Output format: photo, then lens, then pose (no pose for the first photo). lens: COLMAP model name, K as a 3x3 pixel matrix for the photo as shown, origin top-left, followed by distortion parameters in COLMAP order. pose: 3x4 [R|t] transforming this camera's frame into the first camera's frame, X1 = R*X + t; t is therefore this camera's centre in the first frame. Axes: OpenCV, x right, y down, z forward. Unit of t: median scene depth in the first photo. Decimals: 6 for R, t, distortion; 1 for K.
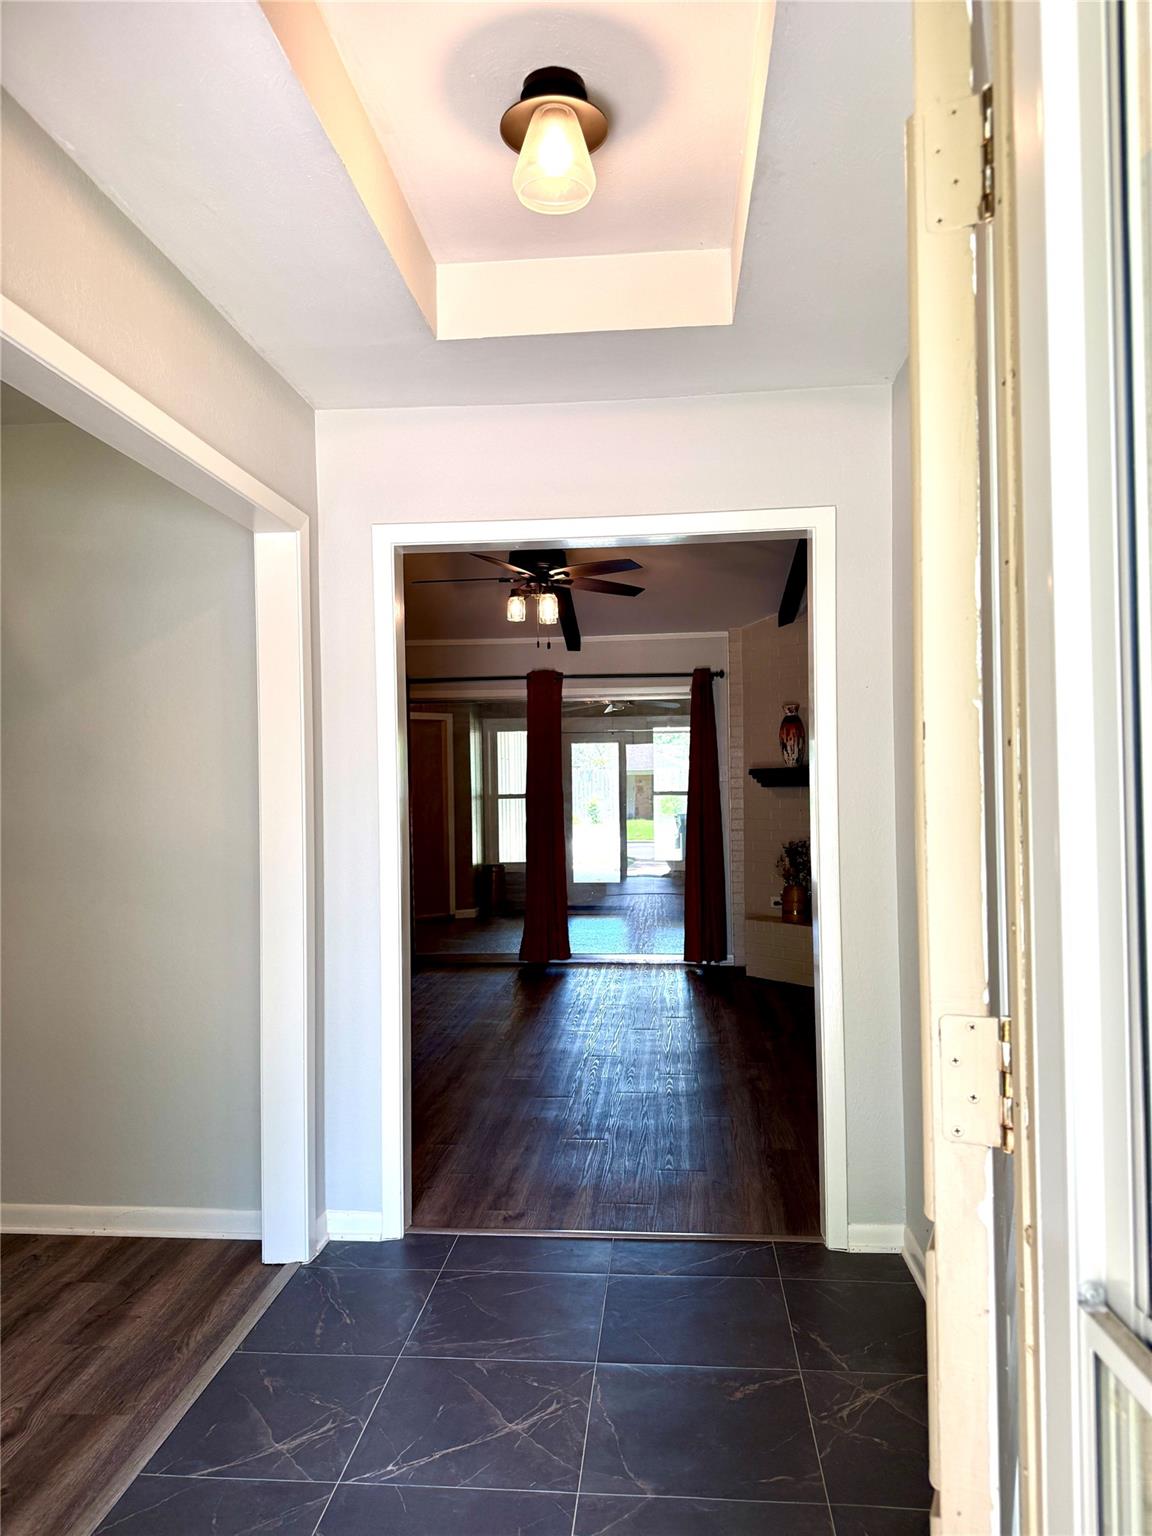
lens RADIAL K [[1071.9, 0, 573.3], [0, 1071.9, 770.8], [0, 0, 1]] dist [0.046074, -0.002732]
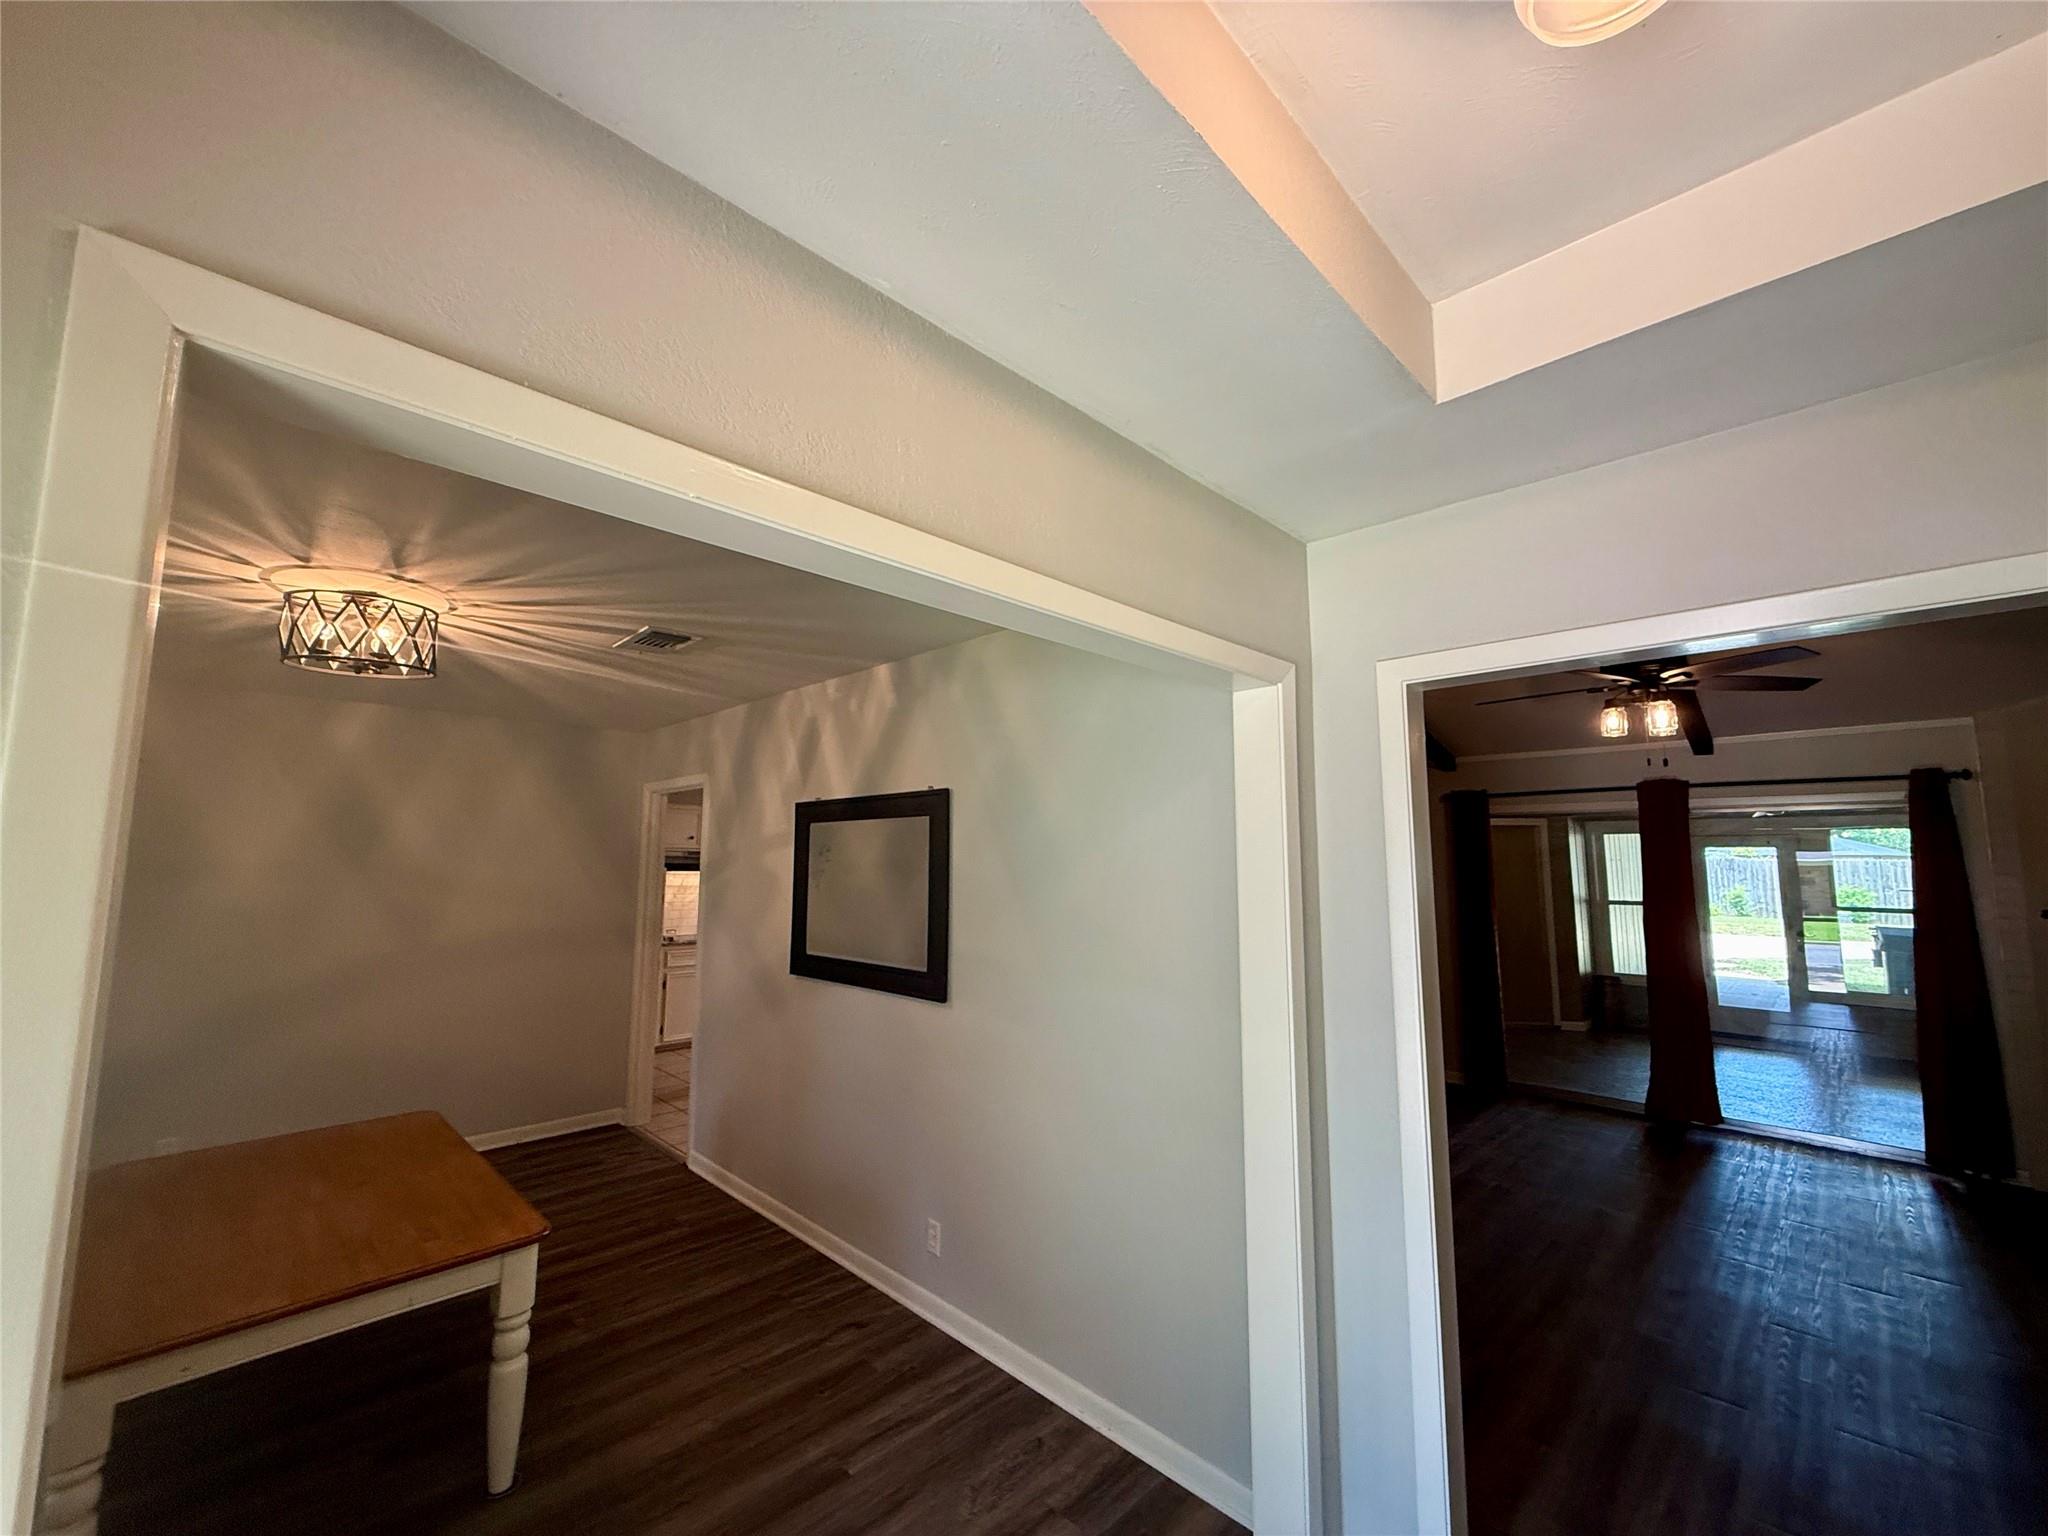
lens RADIAL K [[811.2, 0, 1019.5], [0, 811.2, 767.5], [0, 0, 1]] dist [0.001225, -0.000381]
pose [[0.765258, -0.050900, -0.641708, -0.002146], [-0.009205, 0.995902, -0.089971, -0.040850], [0.643658, 0.074758, 0.761653, 0.162383]]
